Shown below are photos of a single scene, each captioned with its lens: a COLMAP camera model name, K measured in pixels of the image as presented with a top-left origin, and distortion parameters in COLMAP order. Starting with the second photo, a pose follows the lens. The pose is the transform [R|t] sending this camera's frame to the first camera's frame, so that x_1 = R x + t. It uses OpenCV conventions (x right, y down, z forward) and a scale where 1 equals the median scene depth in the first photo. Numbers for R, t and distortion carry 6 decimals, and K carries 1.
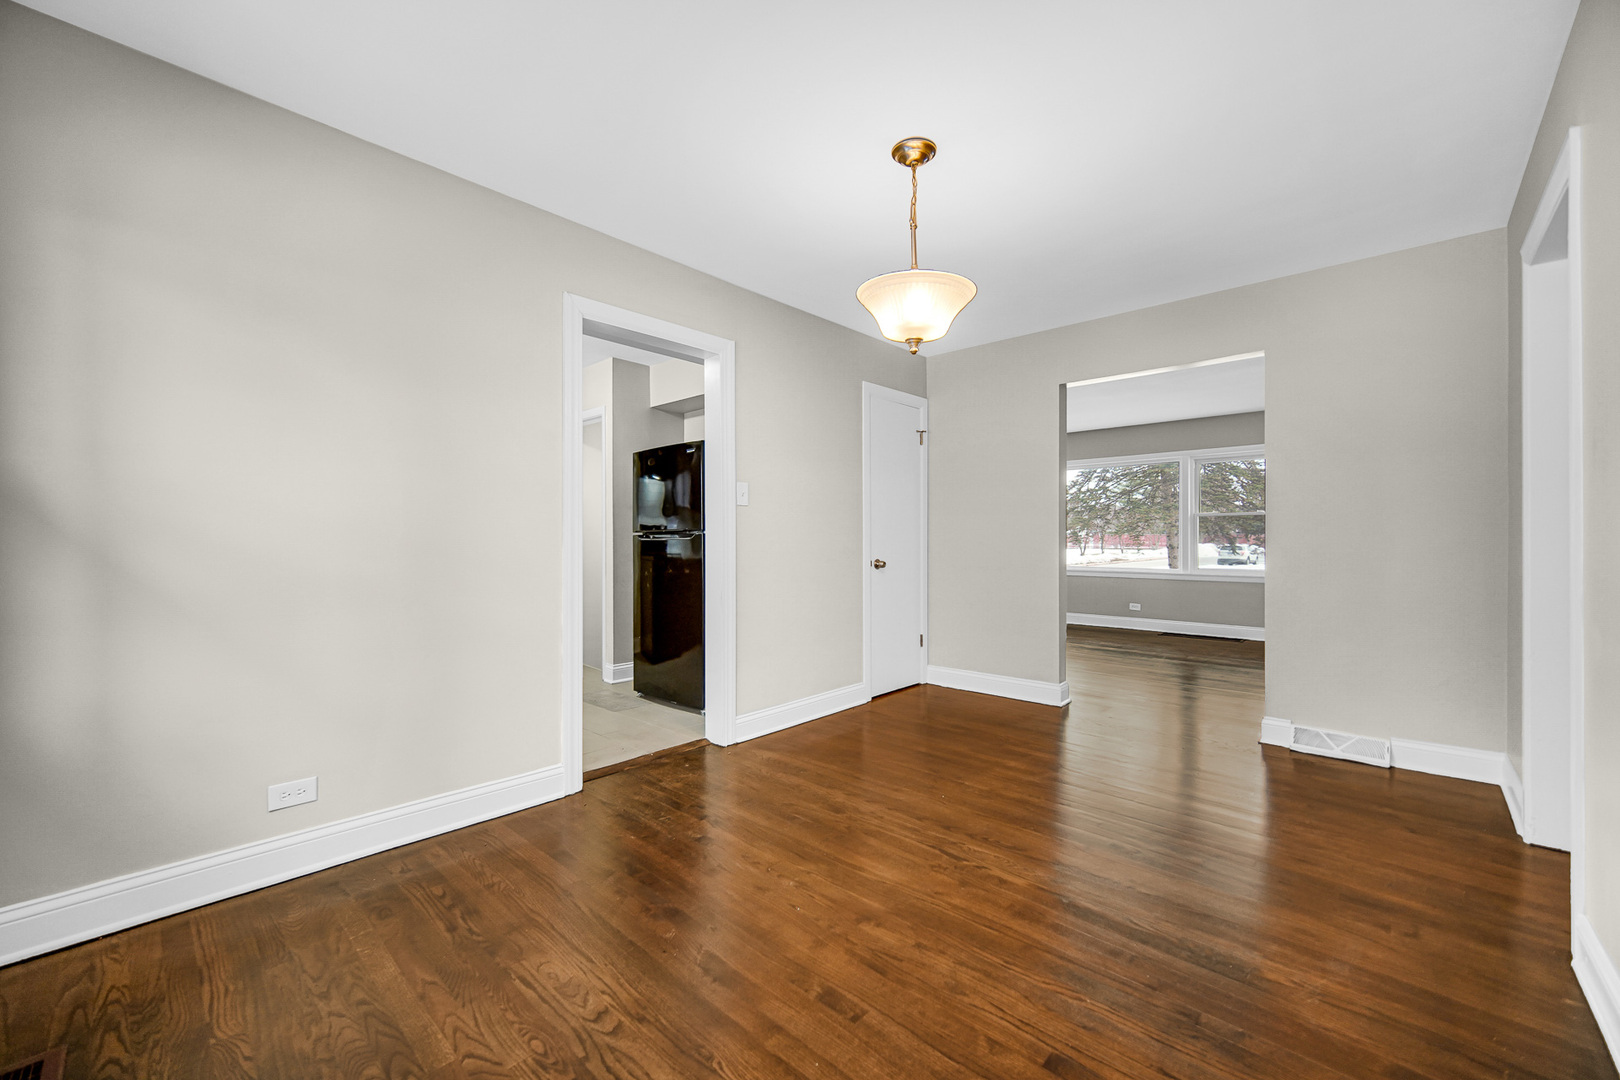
lens RADIAL K [[642.9, 0, 812.0], [0, 642.9, 542.4], [0, 0, 1]] dist [-0.001451, 0.000832]
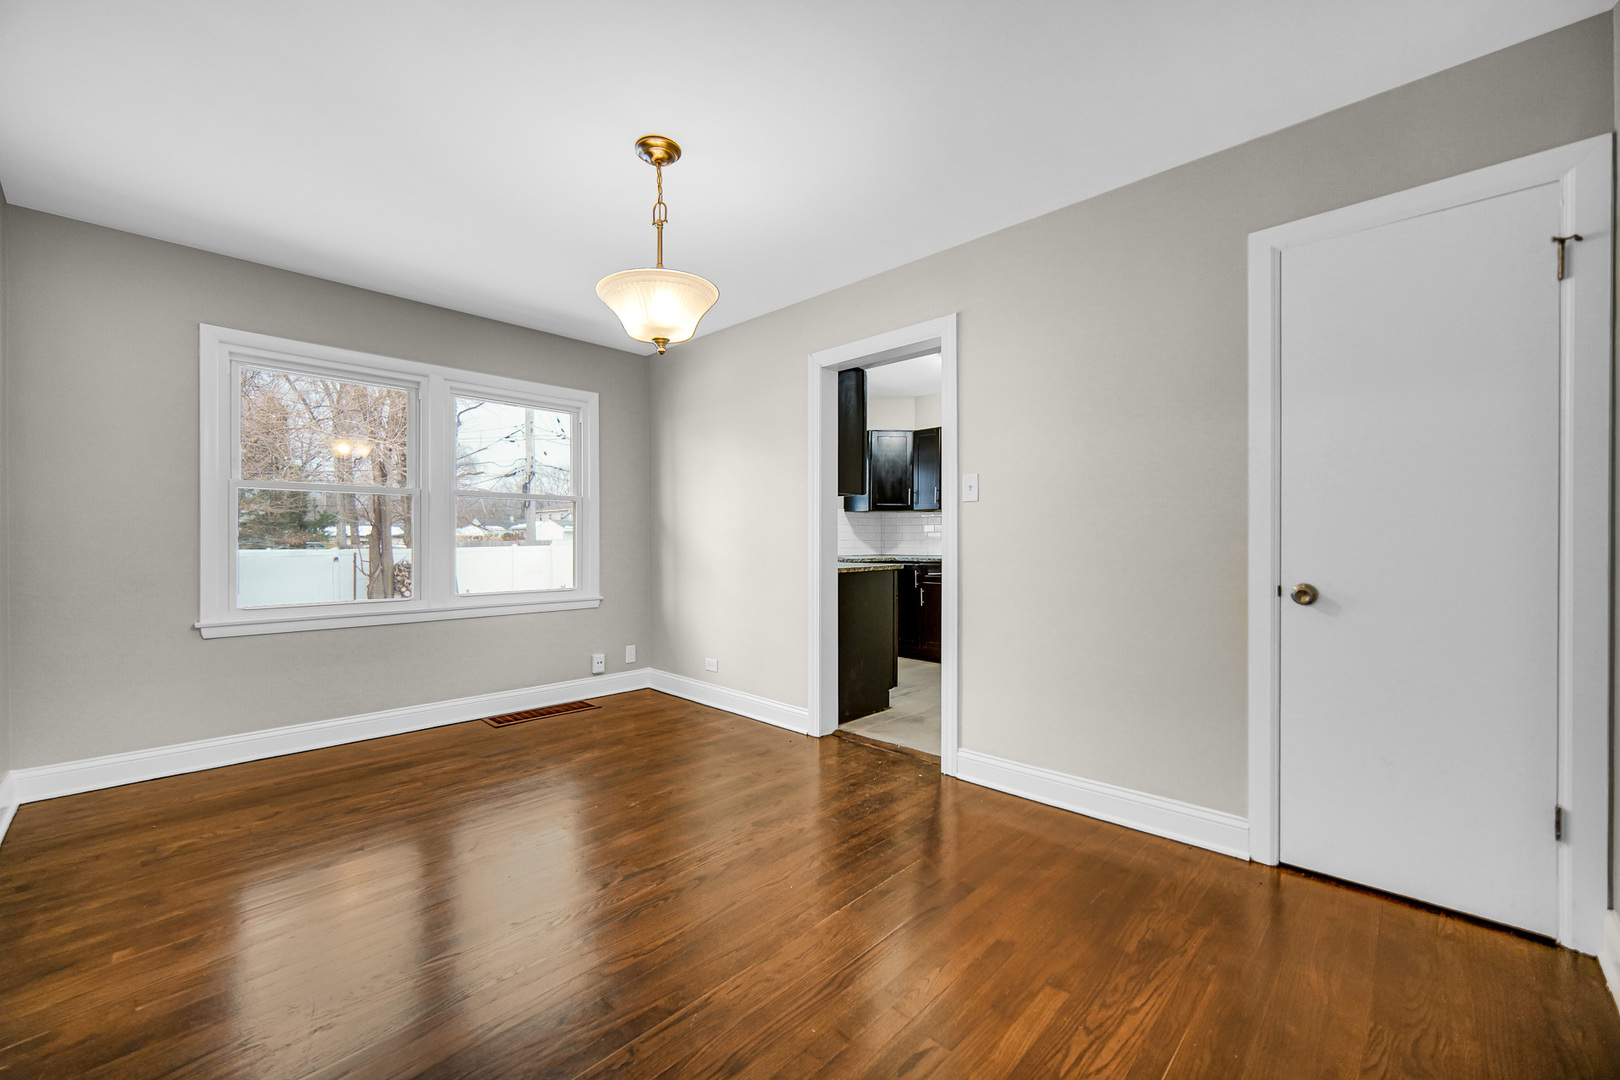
lens RADIAL K [[642.9, 0, 805.3], [0, 642.9, 534.2], [0, 0, 1]] dist [-0.001451, 0.000832]
pose [[-0.020983, -0.006532, -0.999758, 0.815051], [-0.002615, 0.999976, -0.006478, -0.009389], [0.999776, 0.002479, -0.021000, 0.880093]]
